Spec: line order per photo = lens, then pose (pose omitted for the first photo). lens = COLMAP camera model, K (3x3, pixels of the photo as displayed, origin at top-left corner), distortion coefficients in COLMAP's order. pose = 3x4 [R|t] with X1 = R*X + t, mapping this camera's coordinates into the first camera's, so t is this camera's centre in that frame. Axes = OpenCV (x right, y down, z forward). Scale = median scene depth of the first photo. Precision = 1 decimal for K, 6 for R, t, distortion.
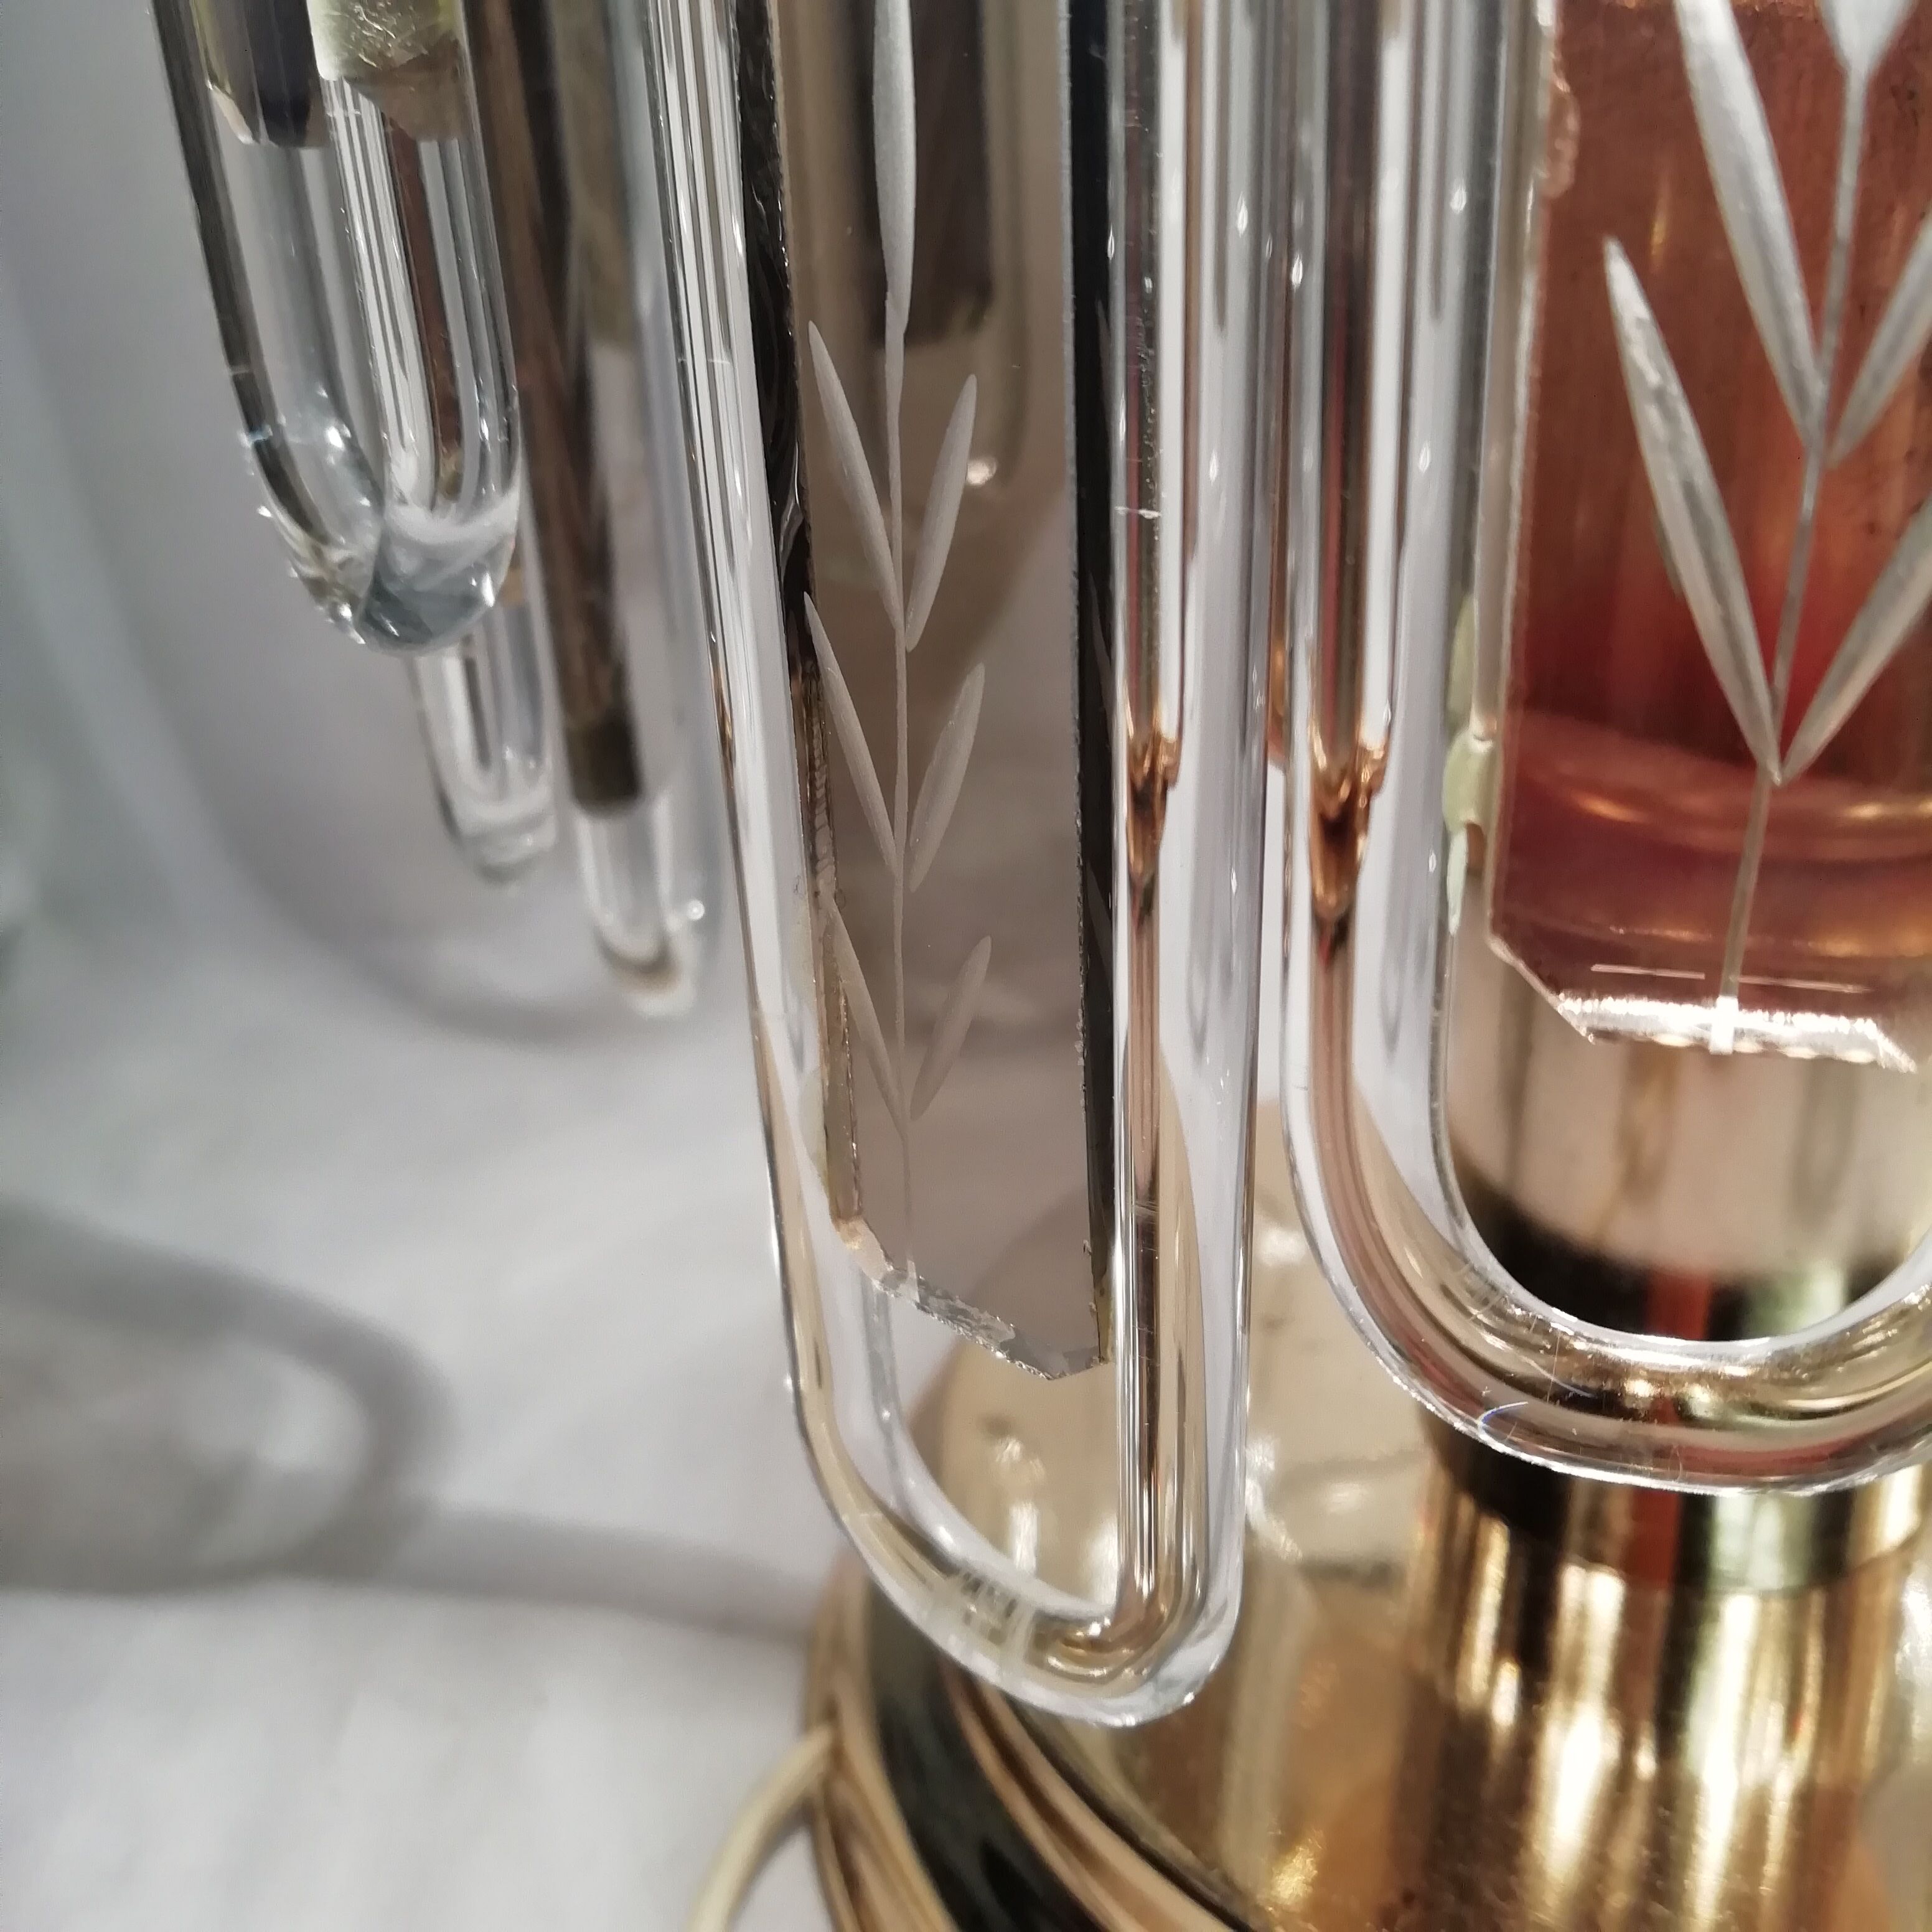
lens RADIAL K [[1857.6, 0, 966.0], [0, 1857.6, 966.0], [0, 0, 1]] dist [0.003346, -0.012271]
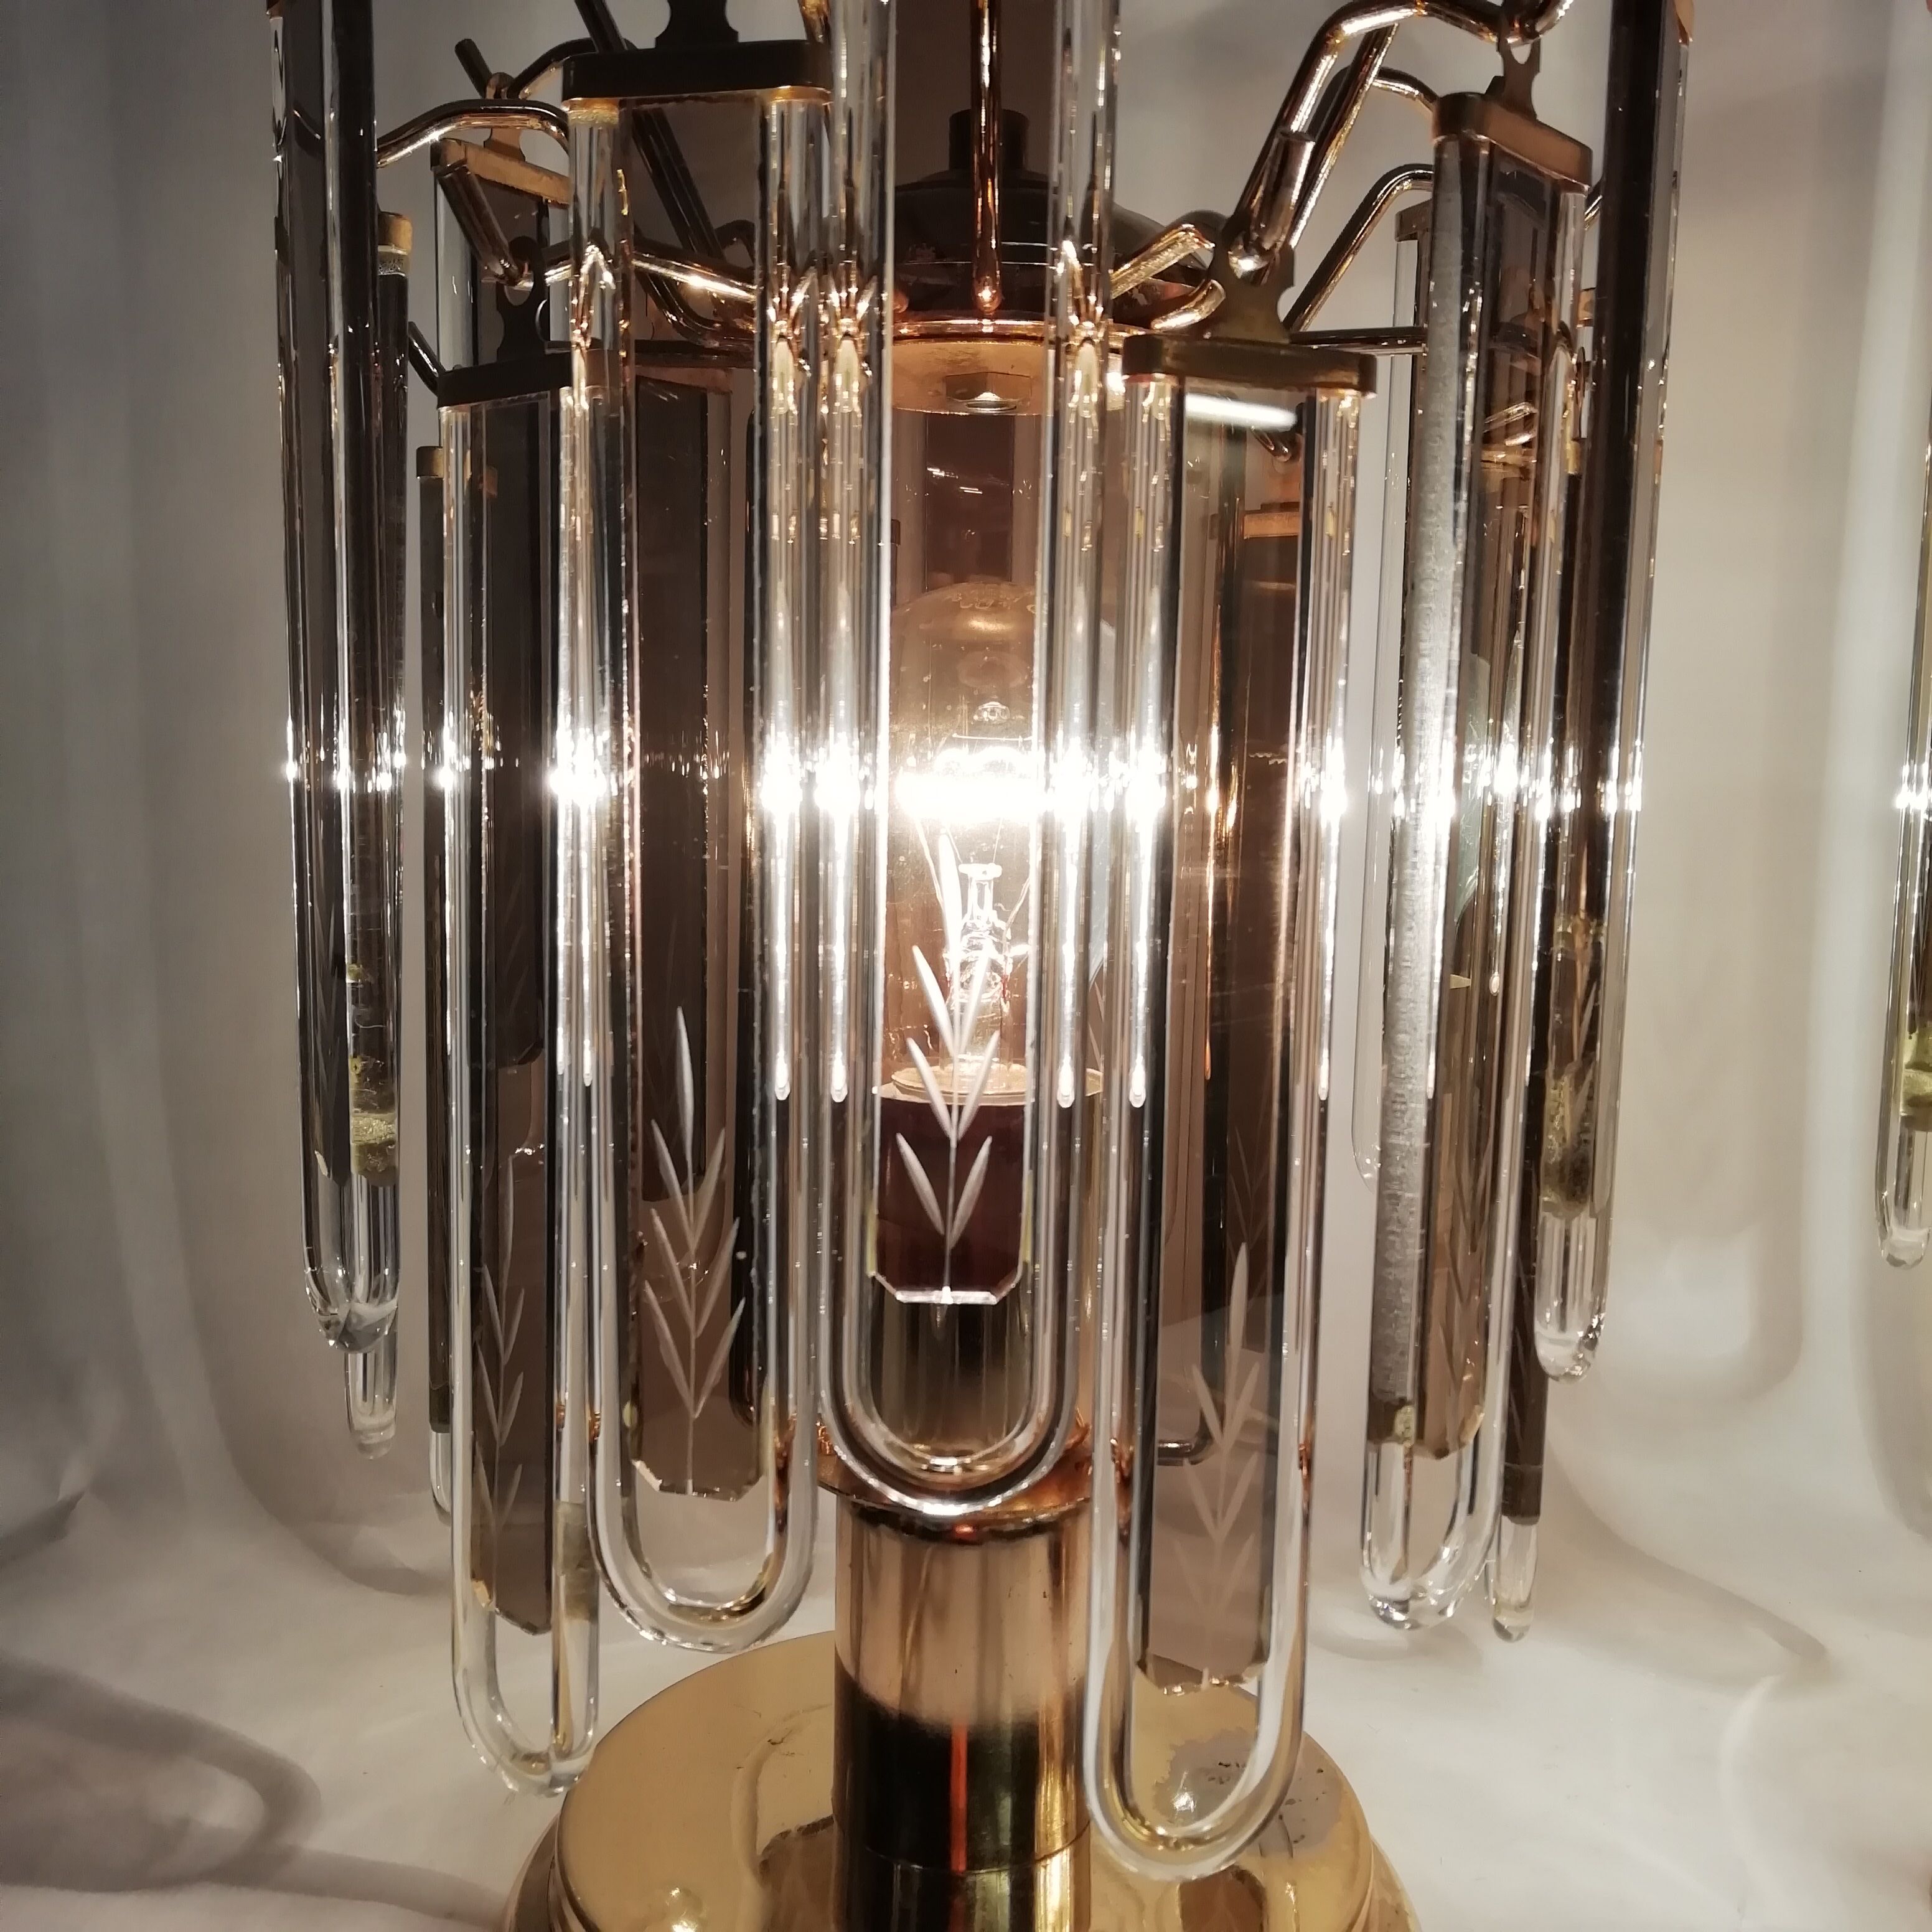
lens RADIAL K [[1857.6, 0, 966.0], [0, 1857.6, 966.0], [0, 0, 1]] dist [0.003346, -0.012271]
pose [[0.999056, 0.043219, 0.004464, 0.272910], [-0.038844, 0.934473, -0.353909, 0.116452], [-0.019467, 0.353401, 0.935269, -0.857947]]
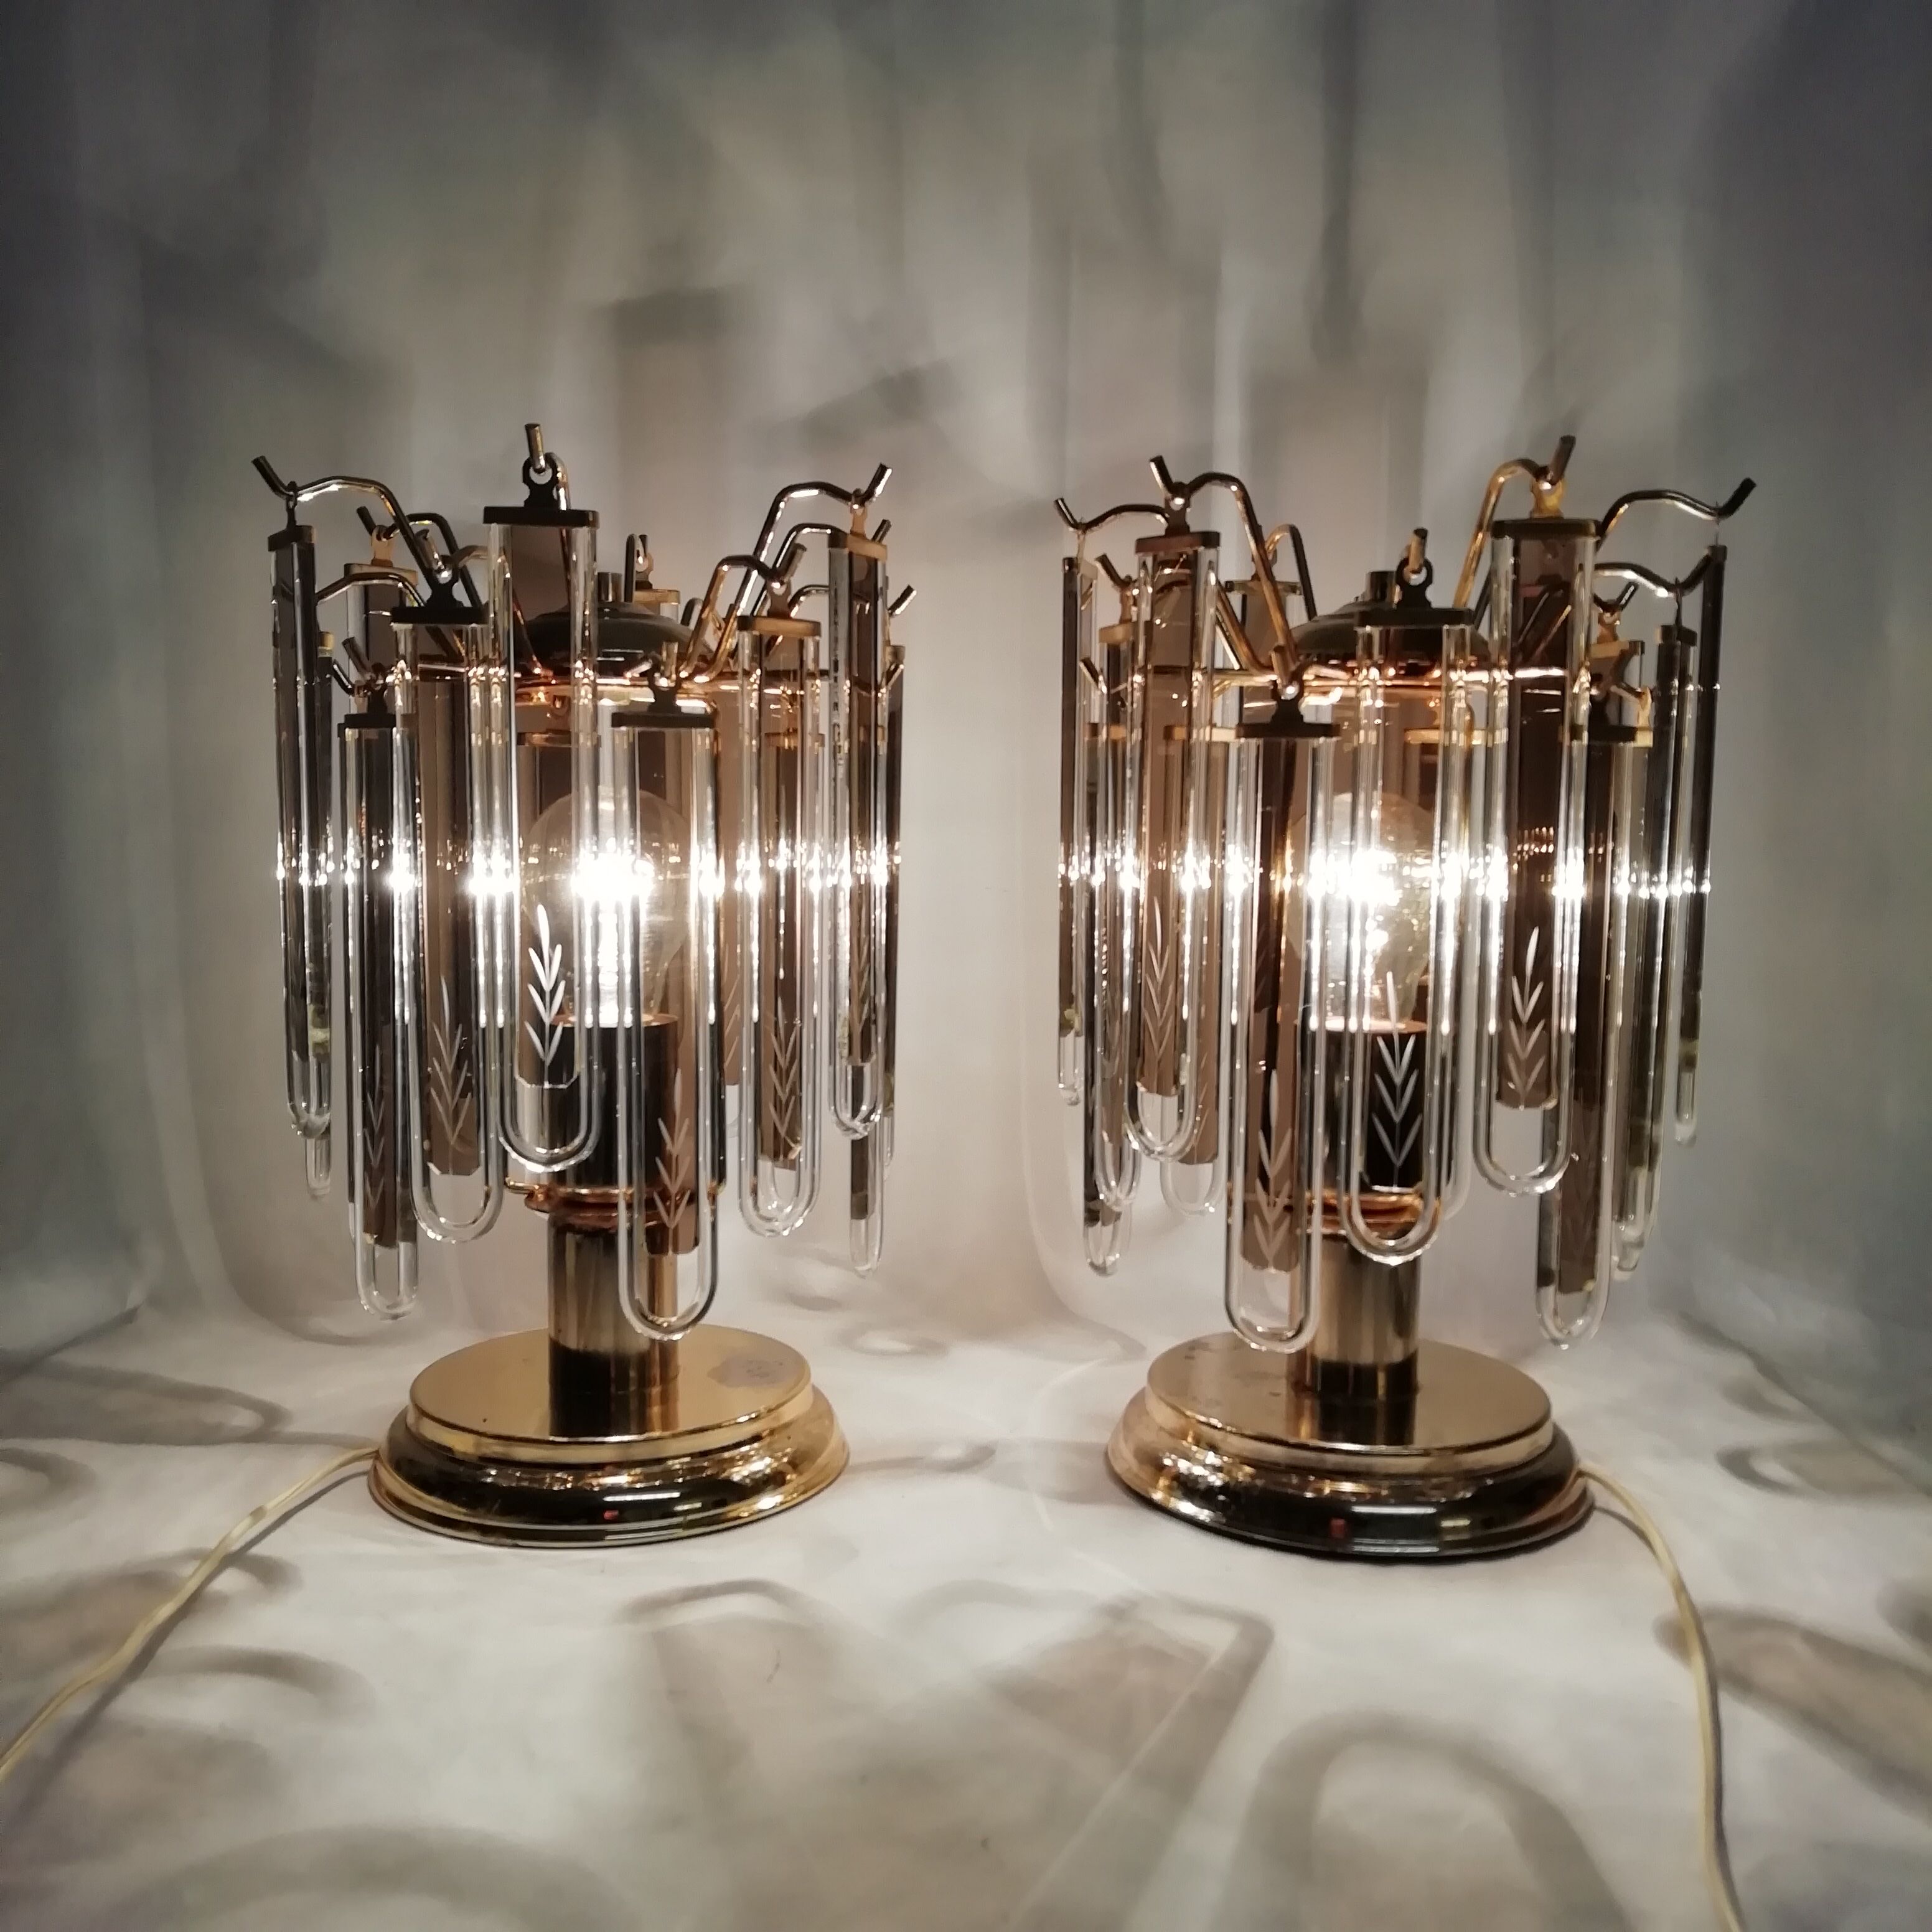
lens RADIAL K [[1857.6, 0, 966.0], [0, 1857.6, 966.0], [0, 0, 1]] dist [0.003346, -0.012271]
pose [[0.999113, 0.029361, 0.030179, 0.778693], [-0.015842, 0.926223, -0.376643, 0.741115], [-0.039011, 0.375831, 0.925867, -2.334428]]
